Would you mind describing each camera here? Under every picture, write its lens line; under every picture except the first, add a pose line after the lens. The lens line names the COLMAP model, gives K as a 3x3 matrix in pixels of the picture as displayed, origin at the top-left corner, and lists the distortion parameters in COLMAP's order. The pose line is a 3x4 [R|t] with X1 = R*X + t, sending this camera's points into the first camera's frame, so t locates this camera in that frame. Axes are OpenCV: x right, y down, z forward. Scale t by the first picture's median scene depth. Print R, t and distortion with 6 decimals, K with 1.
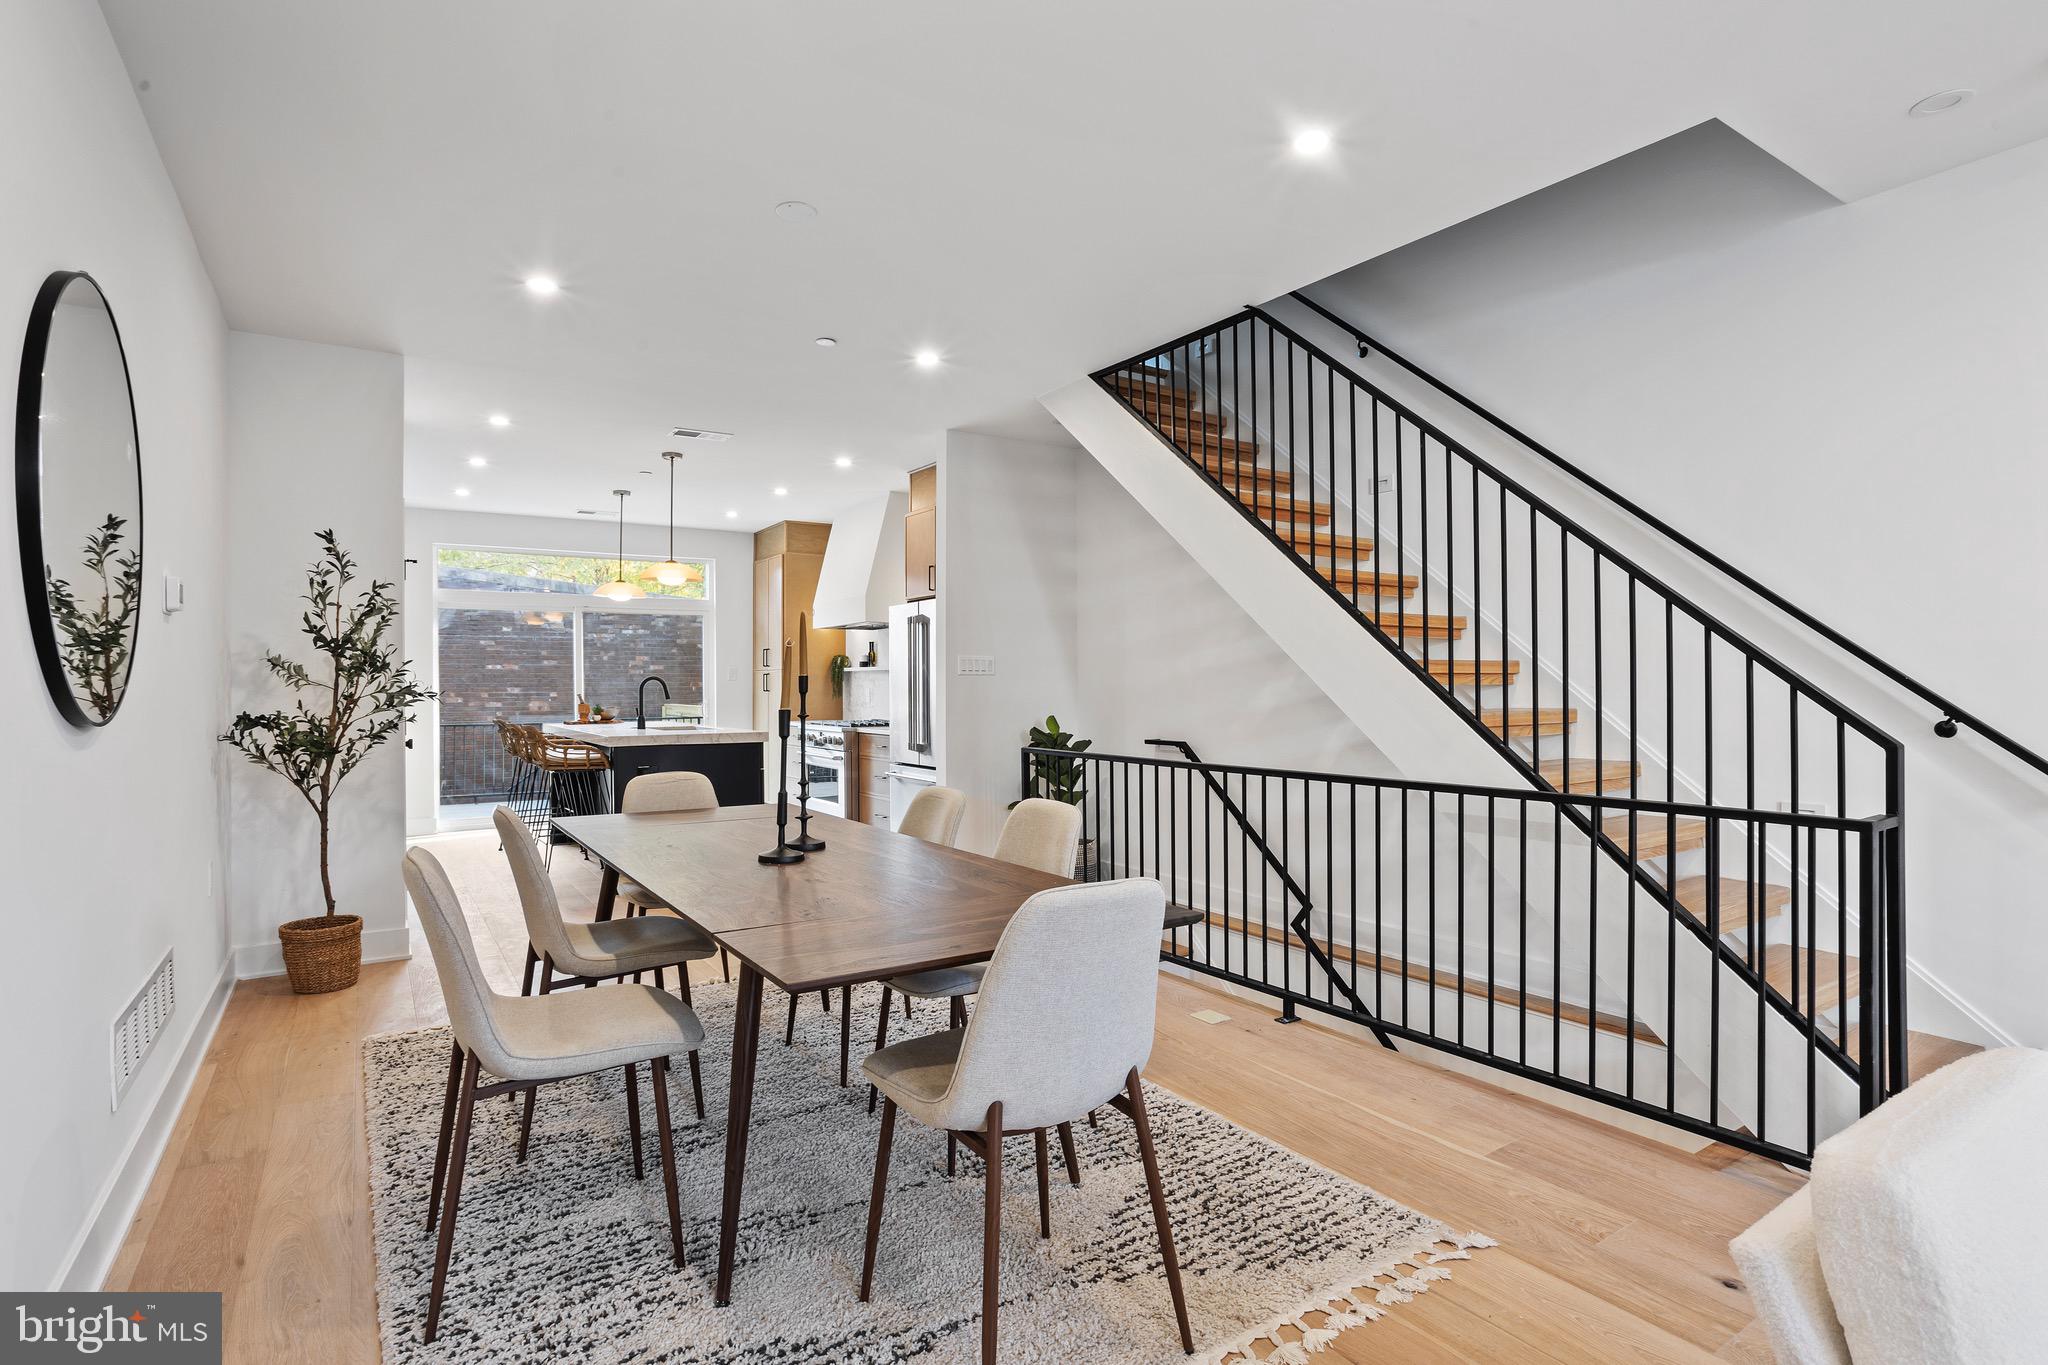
lens RADIAL K [[1012.9, 0, 1000.3], [0, 1012.9, 686.9], [0, 0, 1]] dist [-0.026911, 0.015989]
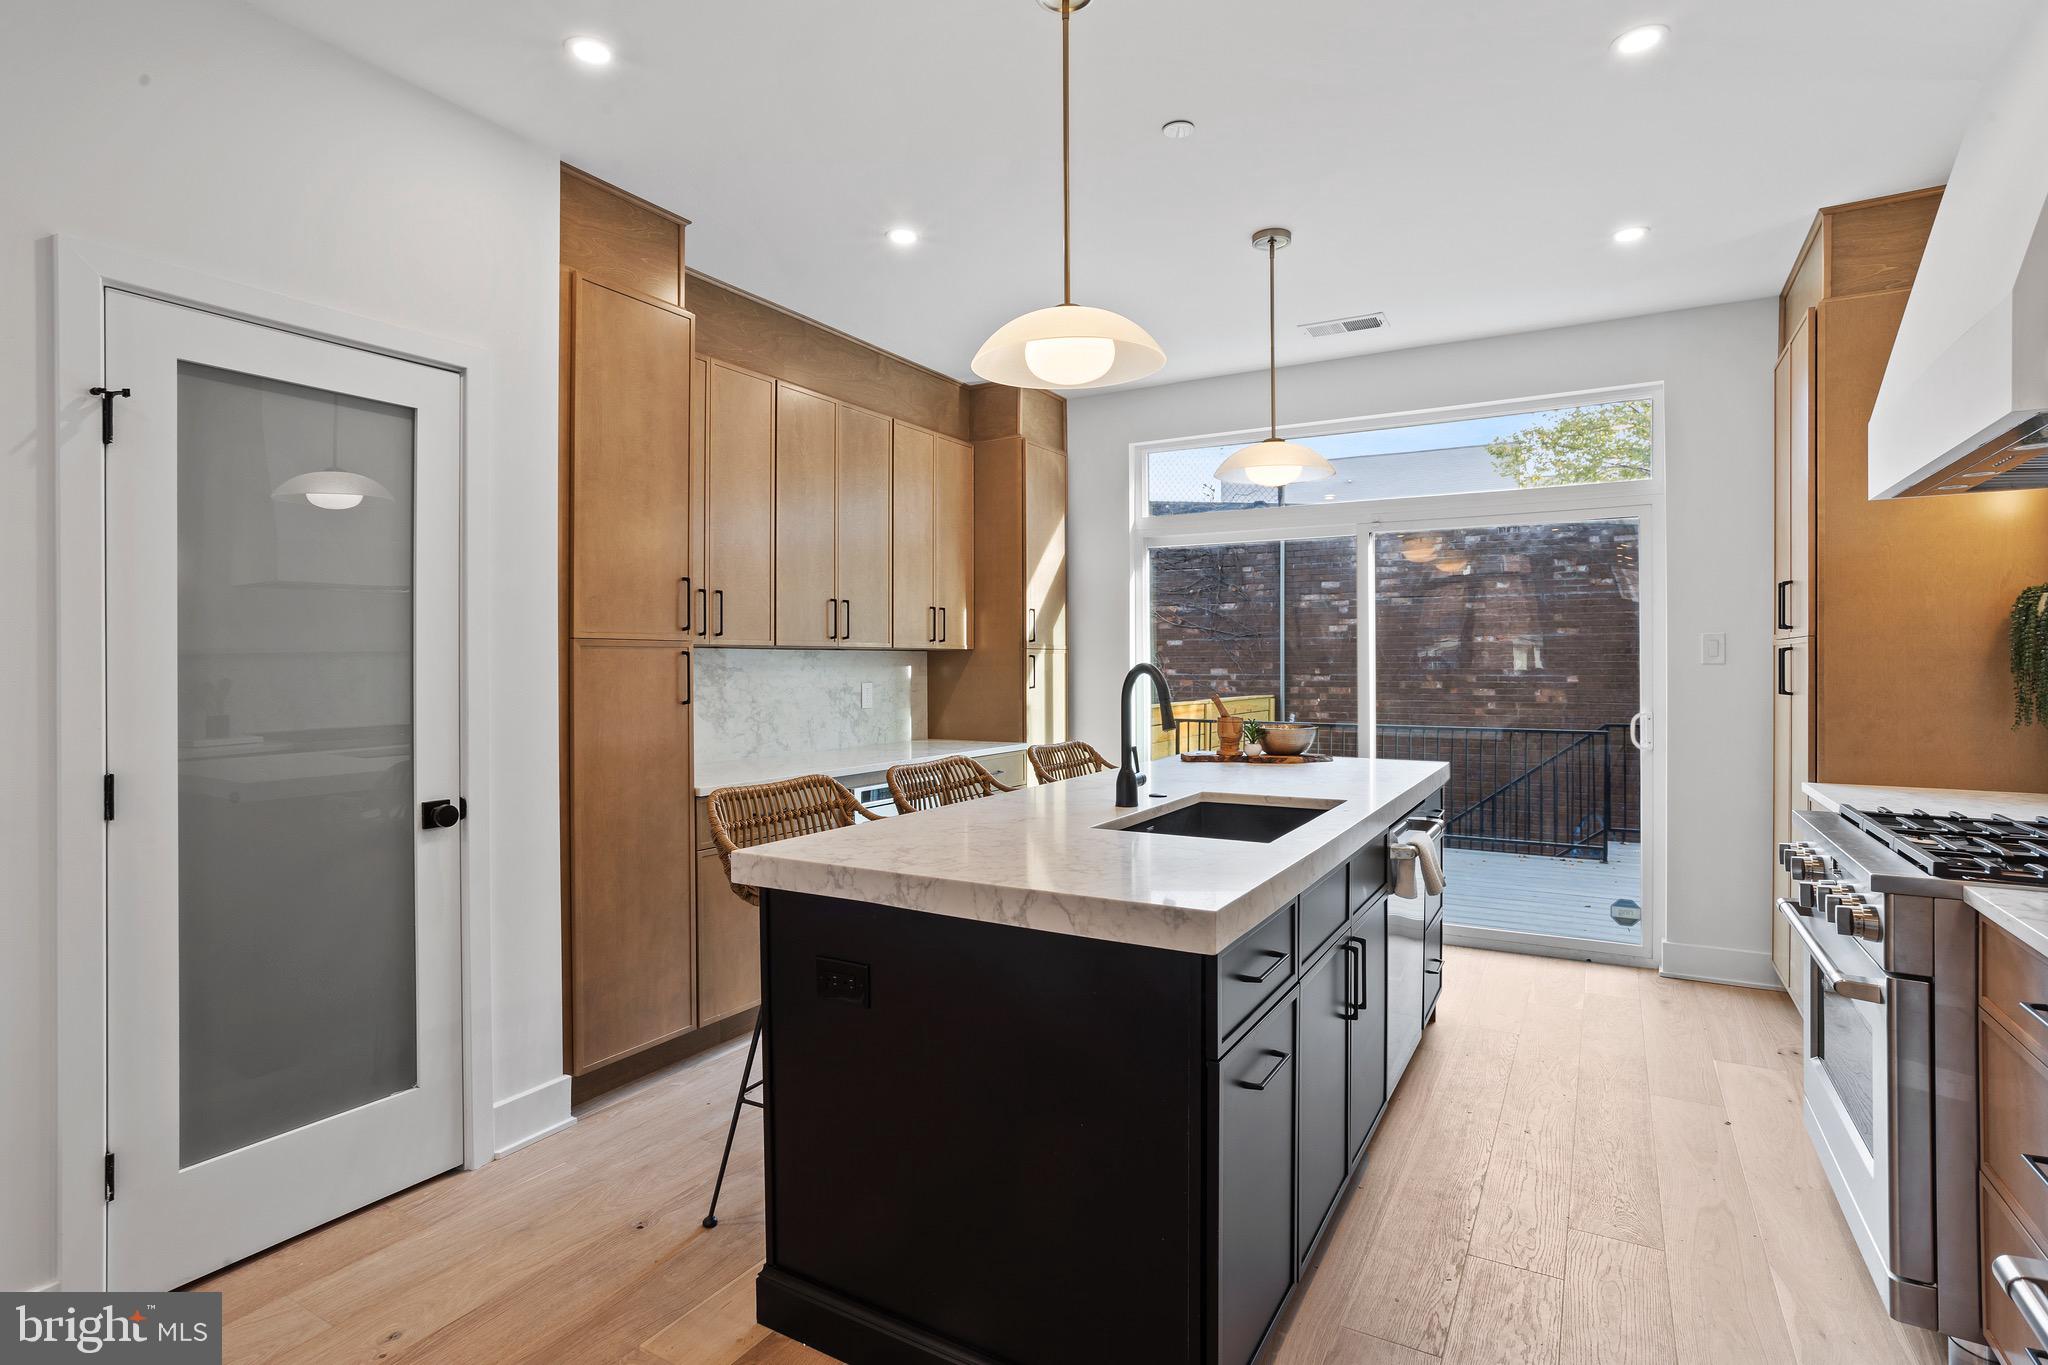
lens RADIAL K [[1012.9, 0, 1025.4], [0, 1012.9, 664.4], [0, 0, 1]] dist [-0.026911, 0.015989]
pose [[0.458860, 0.005606, -0.888491, -0.066989], [-0.000742, 0.999982, 0.005927, -0.019043], [0.888508, -0.002060, 0.458856, 1.239311]]
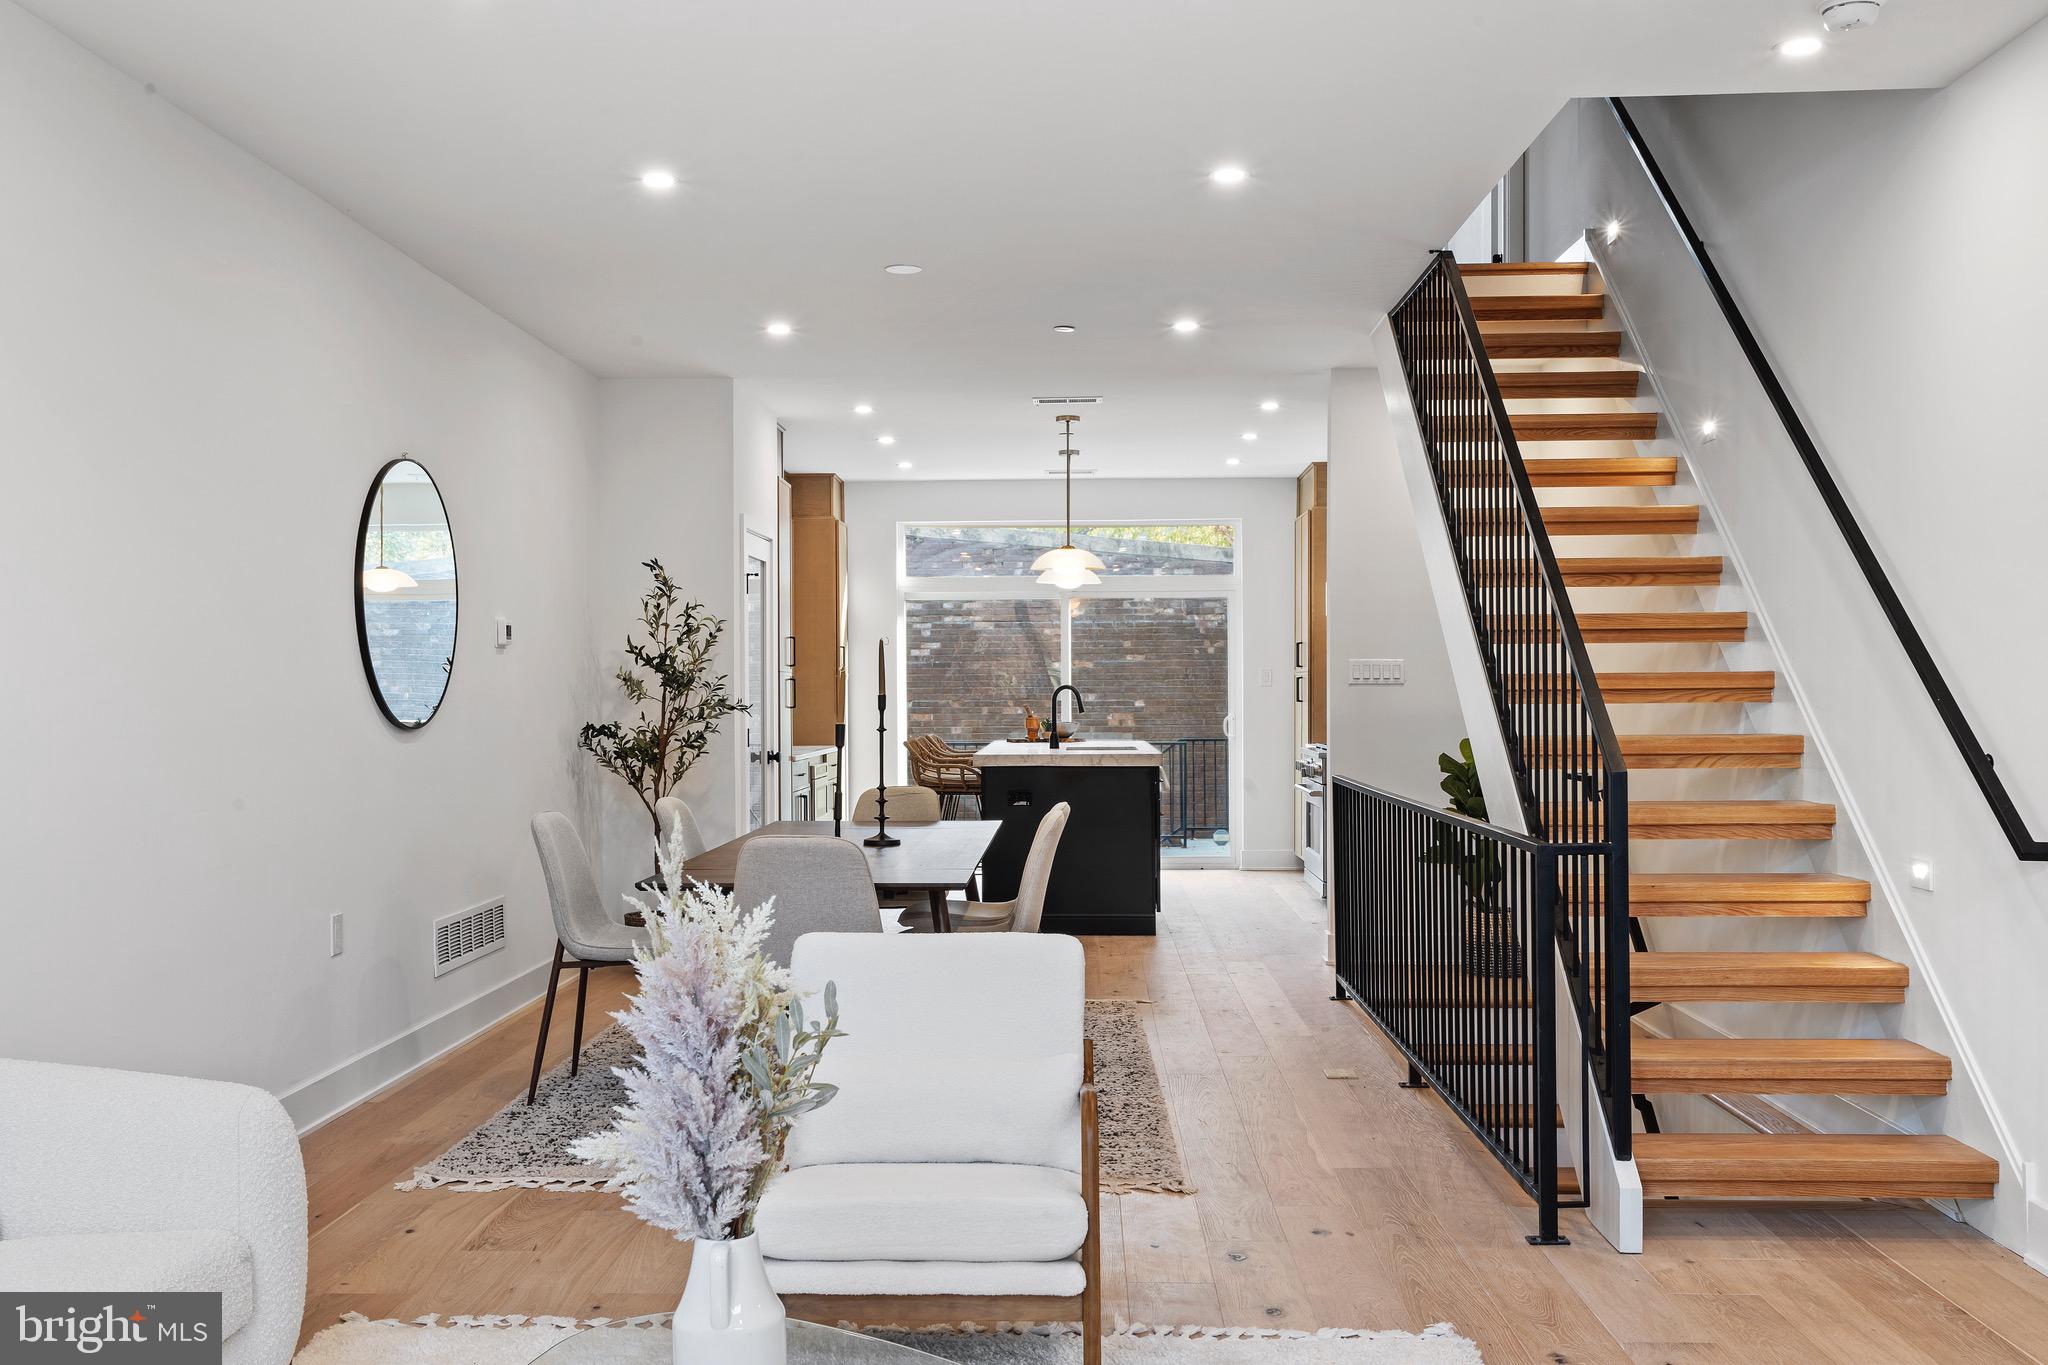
lens RADIAL K [[1927.8, 0, 1011.3], [0, 1927.8, 690.5], [0, 0, 1]] dist [0.013704, 0.000000]
pose [[0.823645, 0.001407, -0.567105, 0.786849], [-0.000155, 0.999997, 0.002257, -0.014338], [0.567106, -0.001771, 0.823643, -0.485536]]
